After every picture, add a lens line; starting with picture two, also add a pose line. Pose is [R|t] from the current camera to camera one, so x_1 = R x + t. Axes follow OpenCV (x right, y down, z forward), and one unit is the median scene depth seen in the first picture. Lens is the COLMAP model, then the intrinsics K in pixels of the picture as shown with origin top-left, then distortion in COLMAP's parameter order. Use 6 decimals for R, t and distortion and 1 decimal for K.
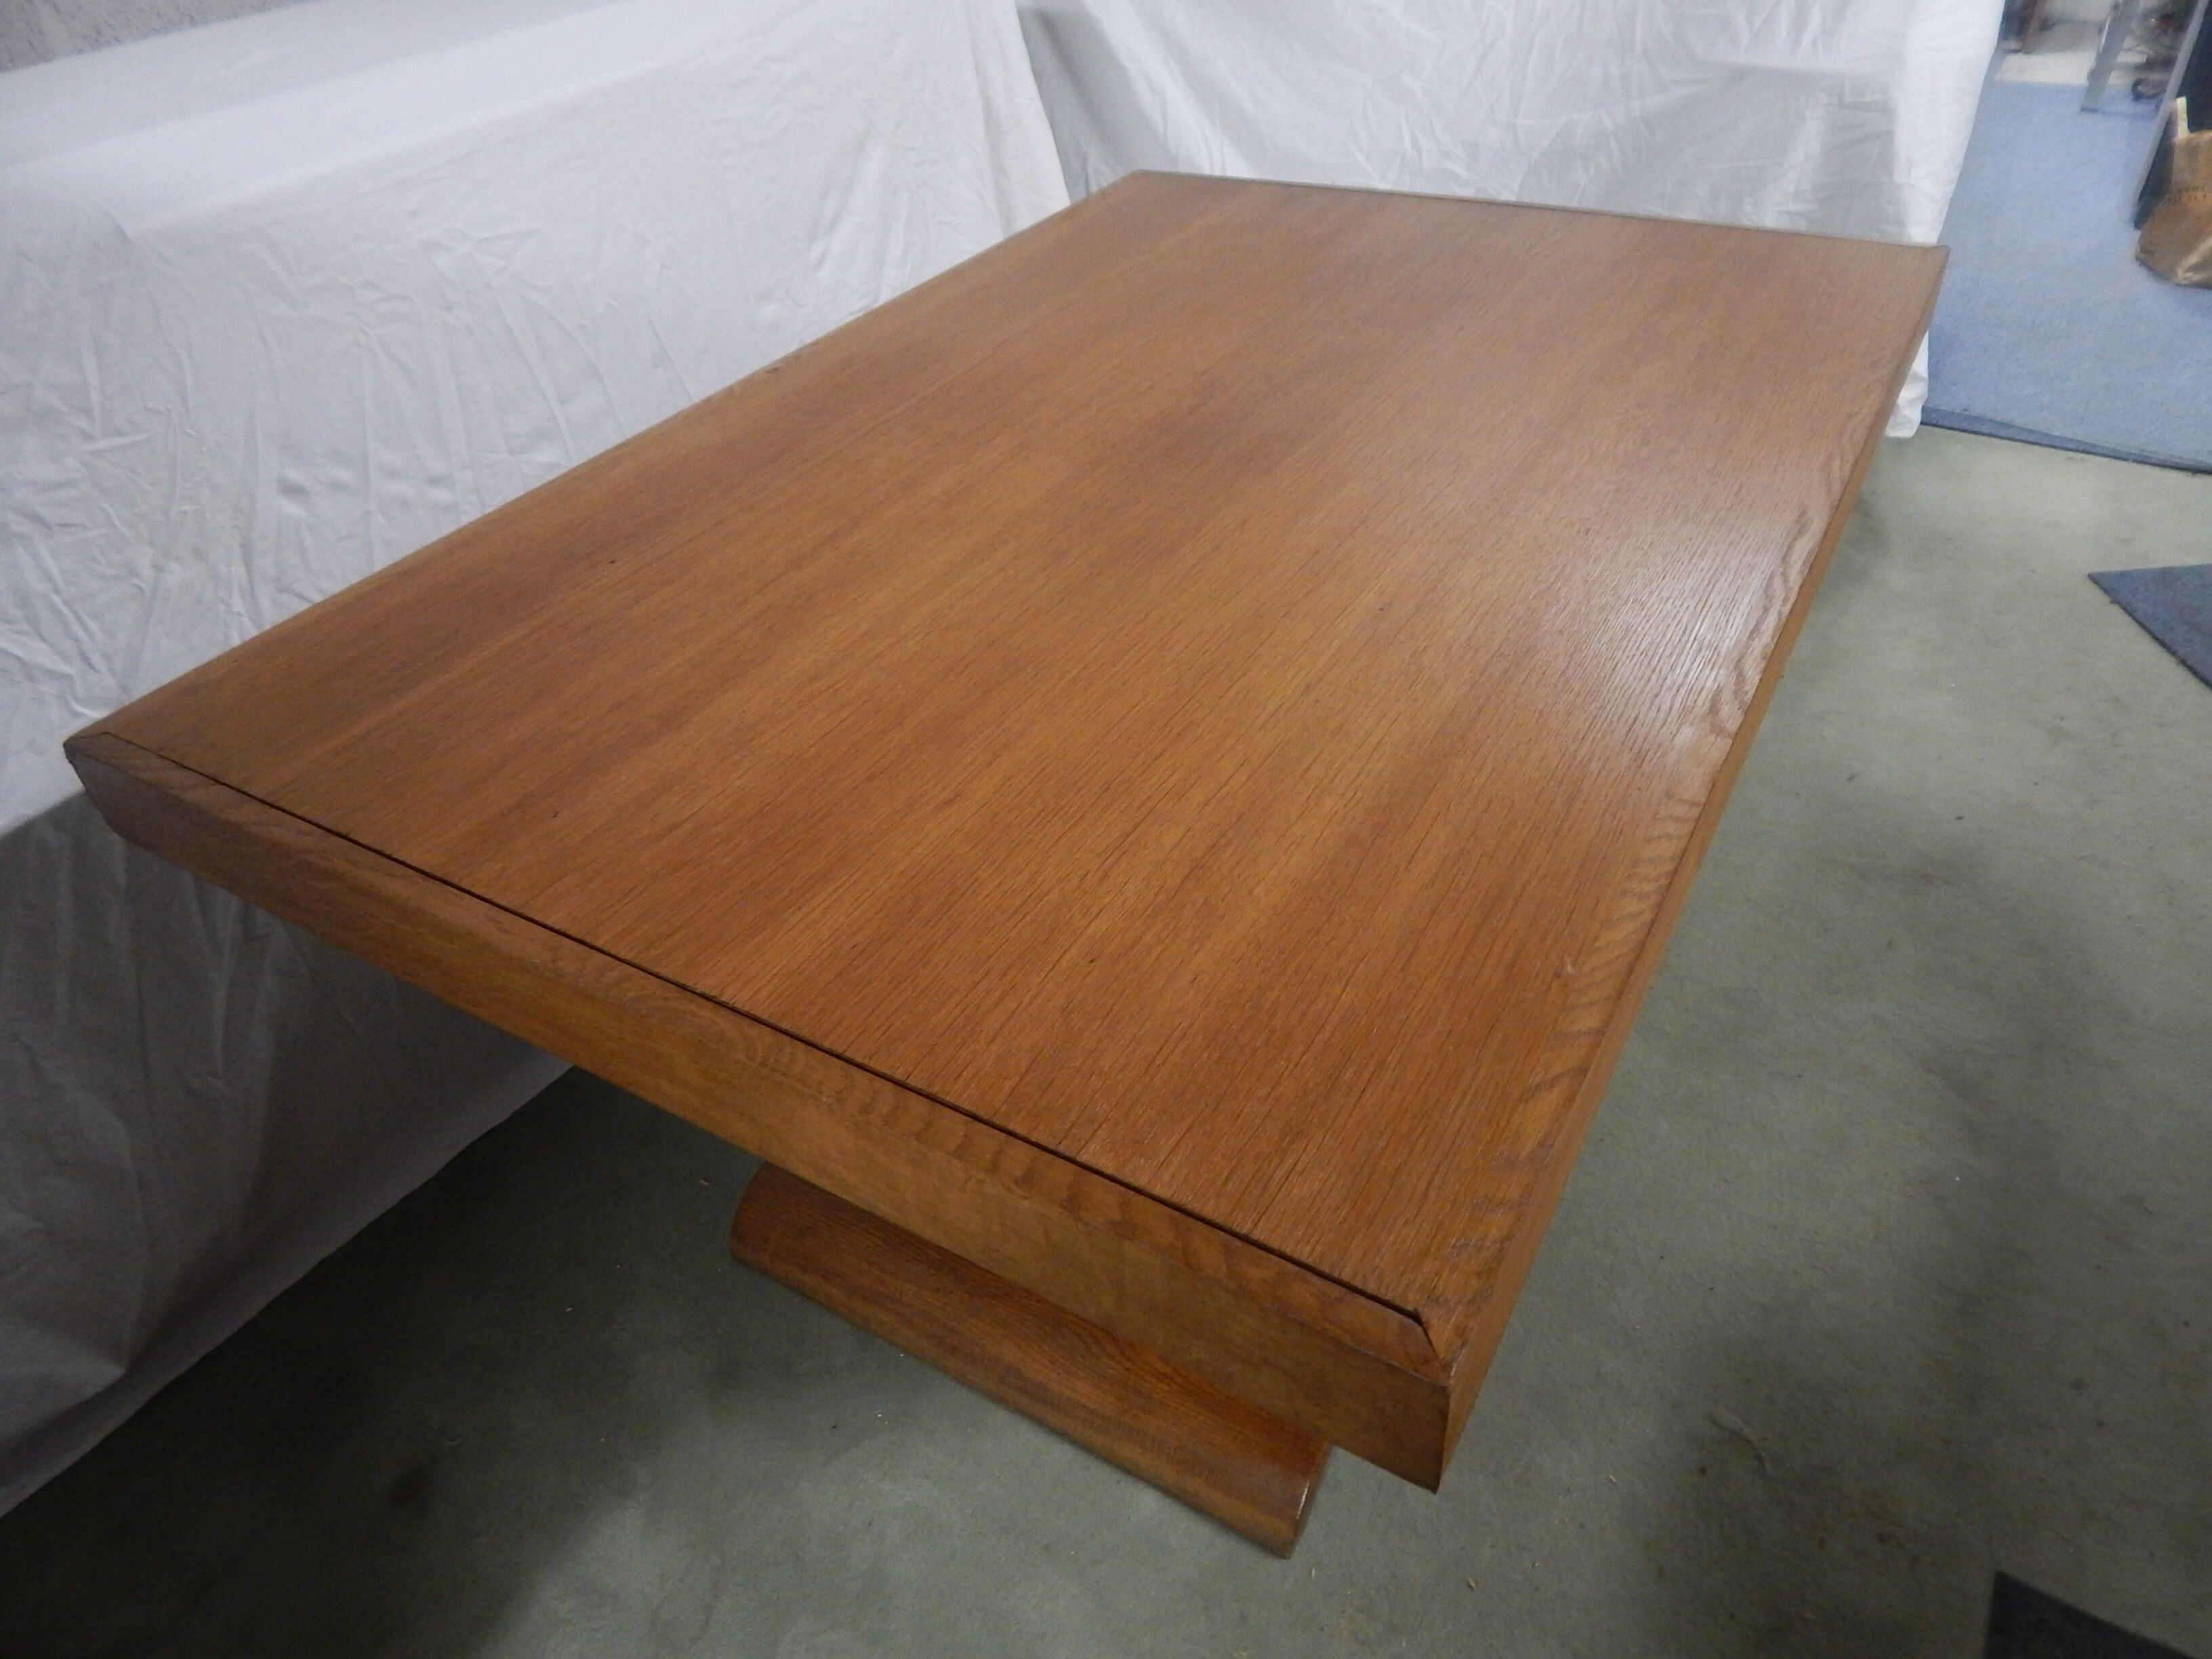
lens RADIAL K [[1470.7, 0, 1103.1], [0, 1470.7, 839.5], [0, 0, 1]] dist [0.003432, -0.005626]
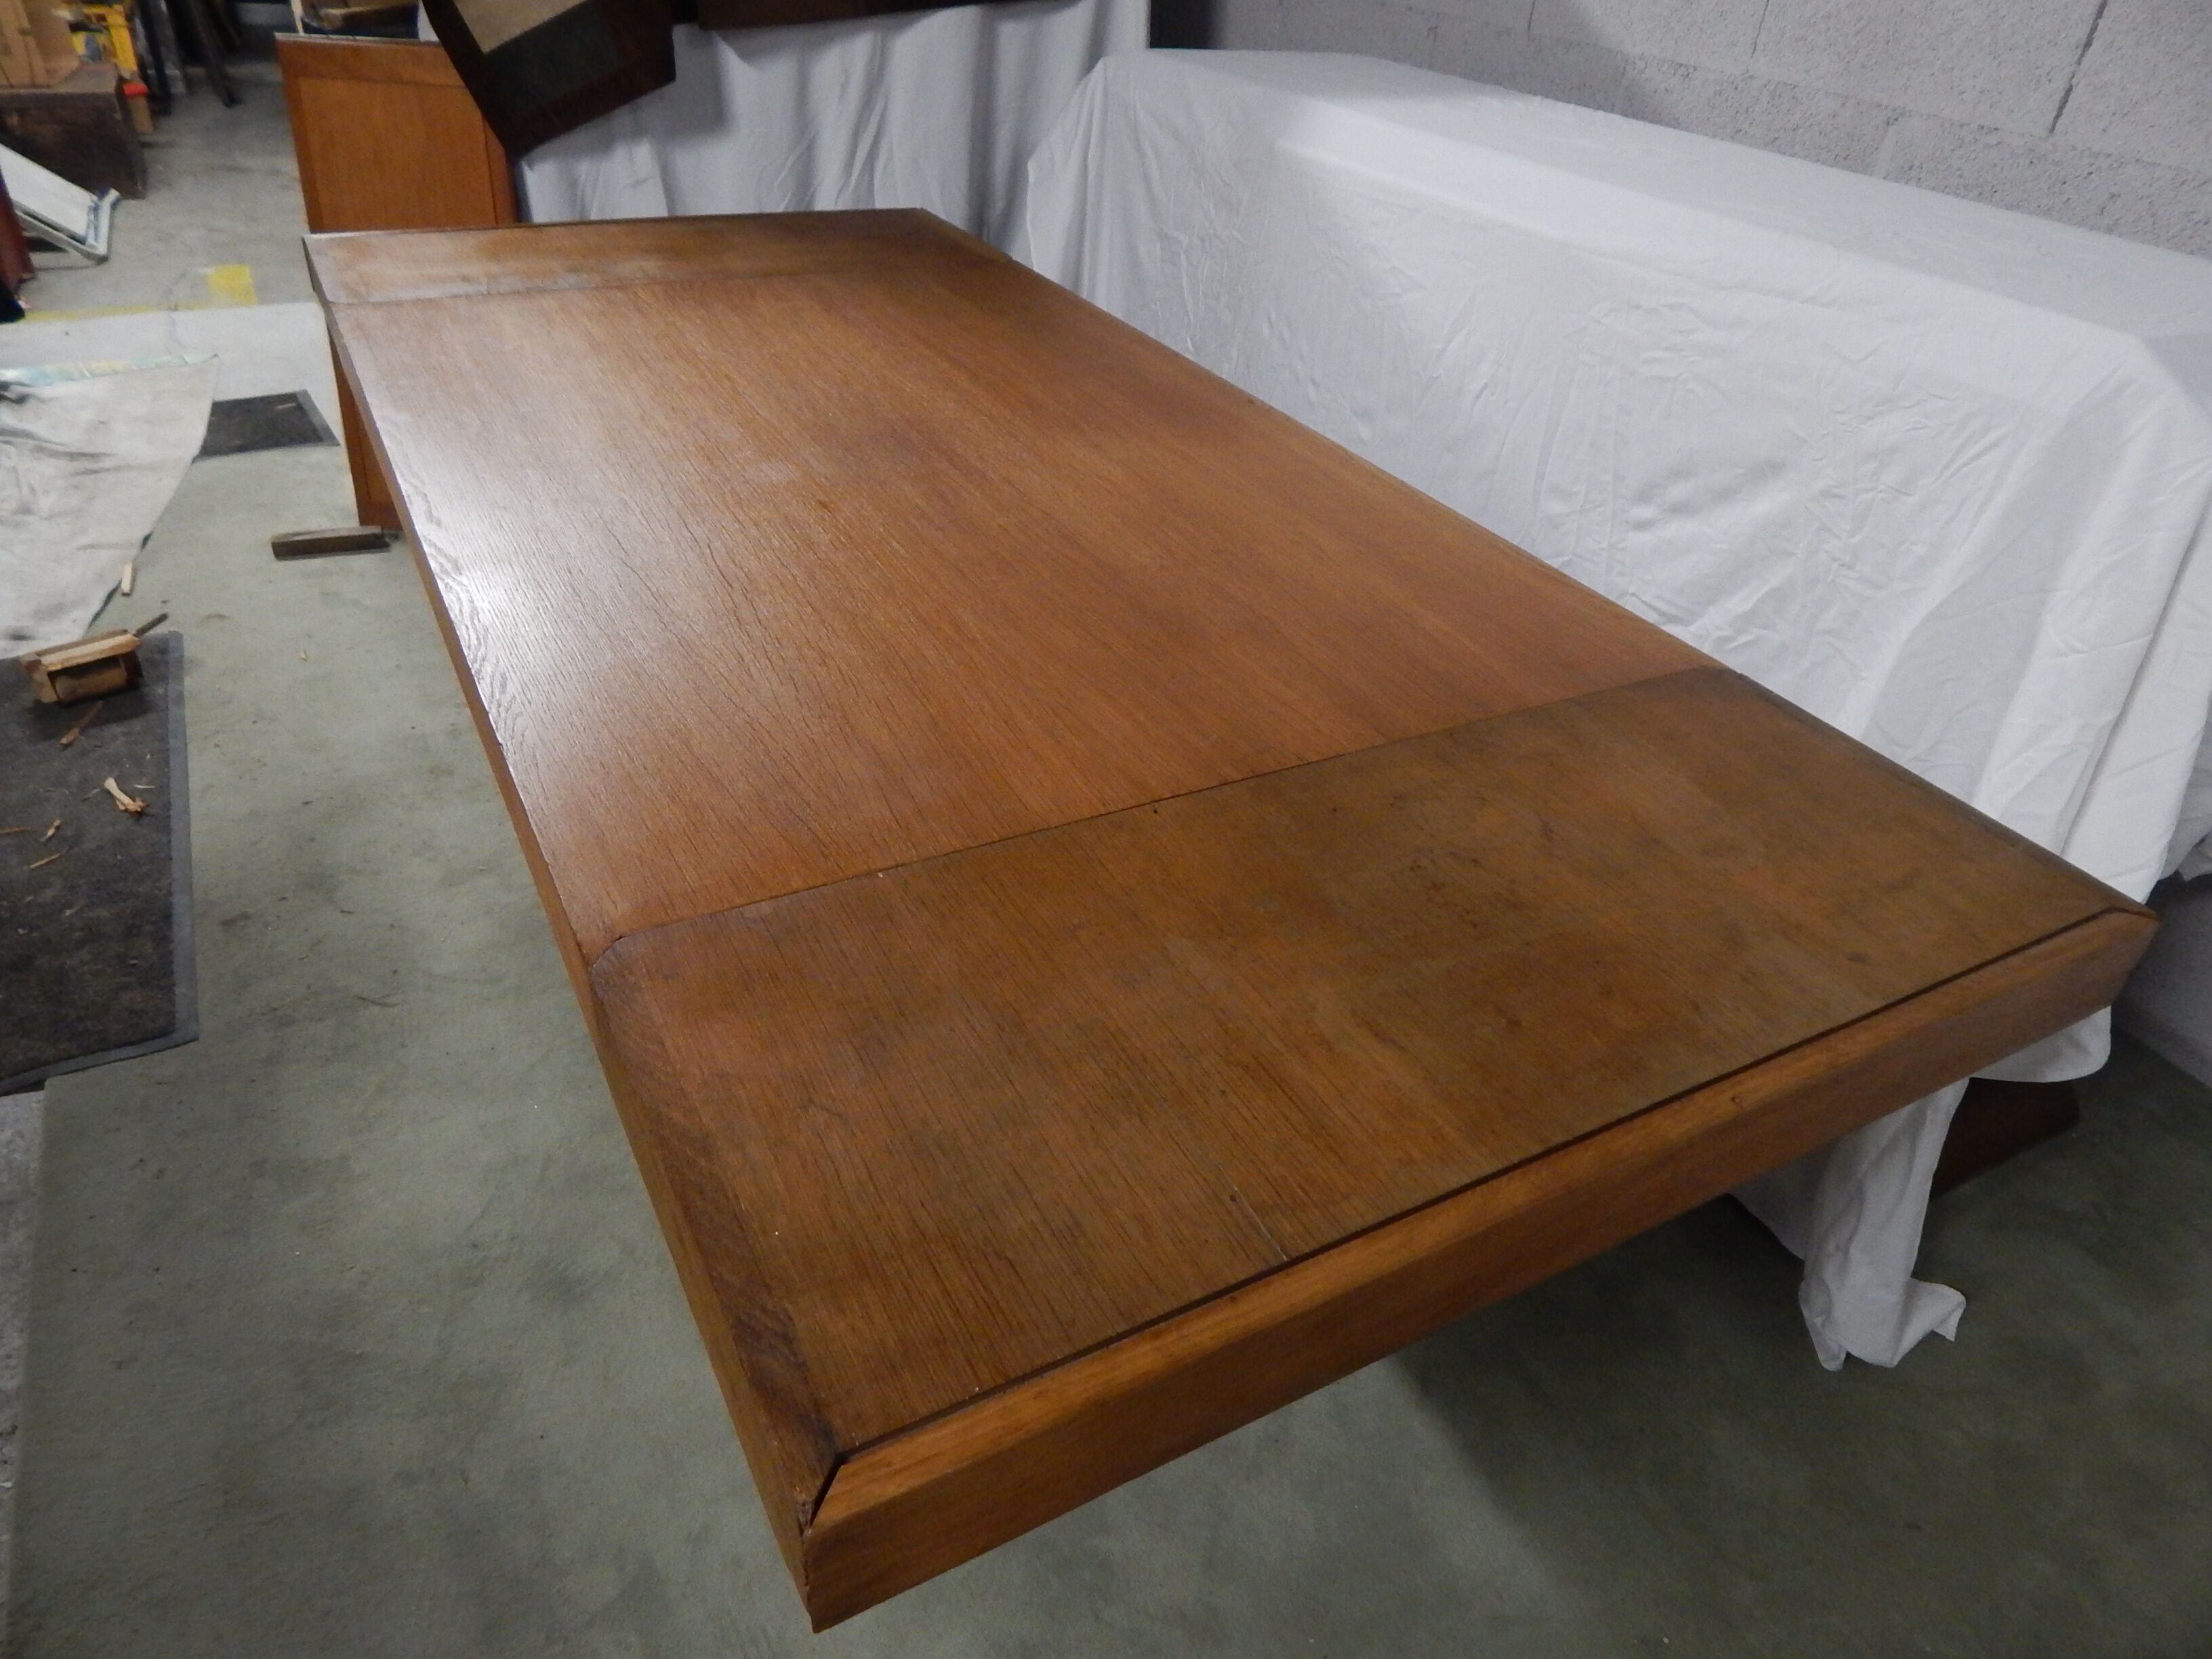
lens RADIAL K [[1470.7, 0, 1105.3], [0, 1470.7, 826.8], [0, 0, 1]] dist [0.003432, -0.005626]
pose [[-0.518226, 0.496107, -0.696649, 1.399200], [-0.564474, 0.413534, 0.714394, -1.555744], [0.642504, 0.763457, 0.065735, 1.748107]]
